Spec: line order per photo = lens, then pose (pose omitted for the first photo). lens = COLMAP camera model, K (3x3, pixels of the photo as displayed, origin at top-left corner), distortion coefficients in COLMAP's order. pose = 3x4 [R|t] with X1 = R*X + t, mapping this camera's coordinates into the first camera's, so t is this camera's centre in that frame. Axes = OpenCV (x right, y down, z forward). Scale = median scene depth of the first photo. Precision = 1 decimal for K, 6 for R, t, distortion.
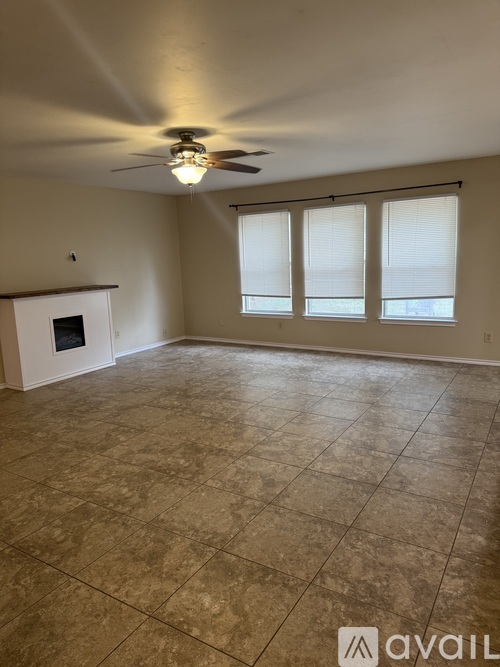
lens RADIAL K [[467.8, 0, 250.0], [0, 467.8, 333.5], [0, 0, 1]] dist [0.105469, -0.178504]
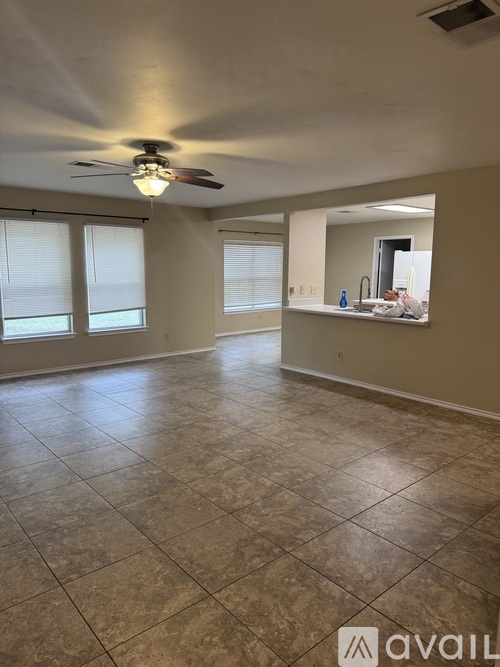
lens RADIAL K [[467.8, 0, 250.0], [0, 467.8, 333.5], [0, 0, 1]] dist [0.105469, -0.178504]
pose [[0.295463, -0.097878, 0.950327, -1.081821], [0.146834, 0.987571, 0.056062, -0.058881], [-0.944003, 0.122976, 0.306162, 0.555564]]
